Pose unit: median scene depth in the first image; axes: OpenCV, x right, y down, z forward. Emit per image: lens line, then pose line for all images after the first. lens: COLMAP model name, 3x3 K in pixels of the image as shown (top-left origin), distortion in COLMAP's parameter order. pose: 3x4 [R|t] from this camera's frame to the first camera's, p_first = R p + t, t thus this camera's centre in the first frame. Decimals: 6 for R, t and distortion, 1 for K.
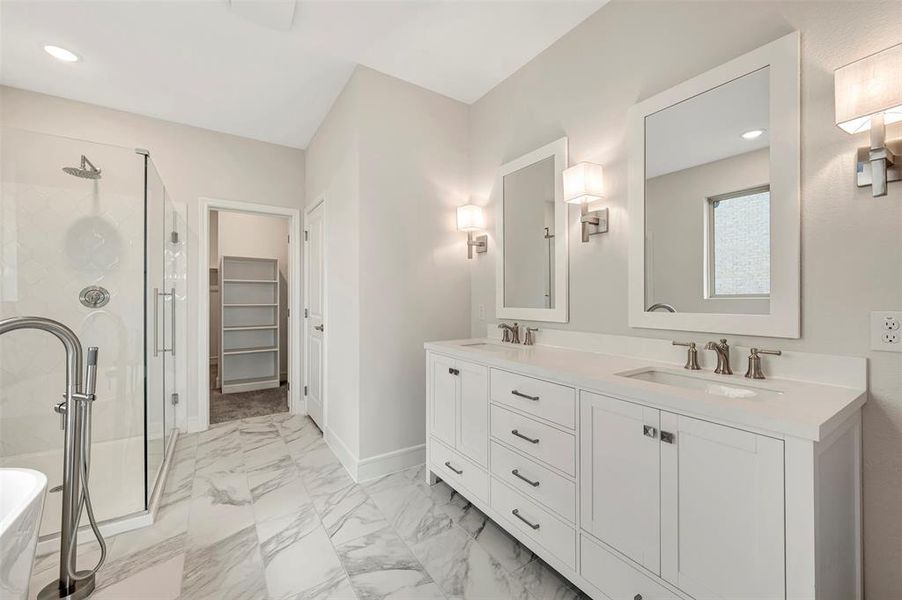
lens RADIAL K [[355.8, 0, 450.8], [0, 355.8, 297.1], [0, 0, 1]] dist [-0.003569, -0.000901]
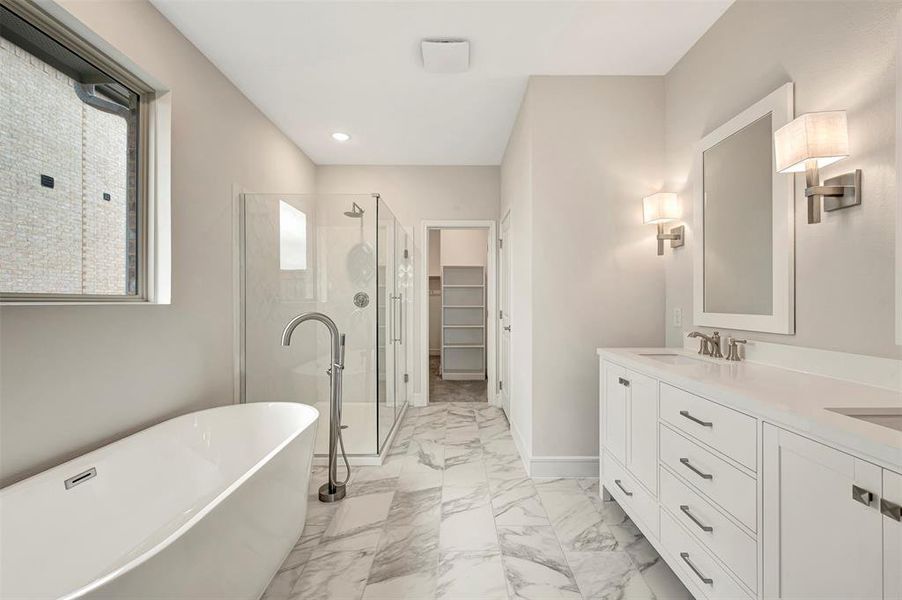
lens RADIAL K [[355.8, 0, 447.1], [0, 355.8, 300.6], [0, 0, 1]] dist [-0.003569, -0.000901]
pose [[0.833304, 0.000825, -0.552815, 0.120373], [0.000534, 0.999997, 0.002297, -0.000375], [0.552815, -0.002210, 0.833301, -0.005277]]
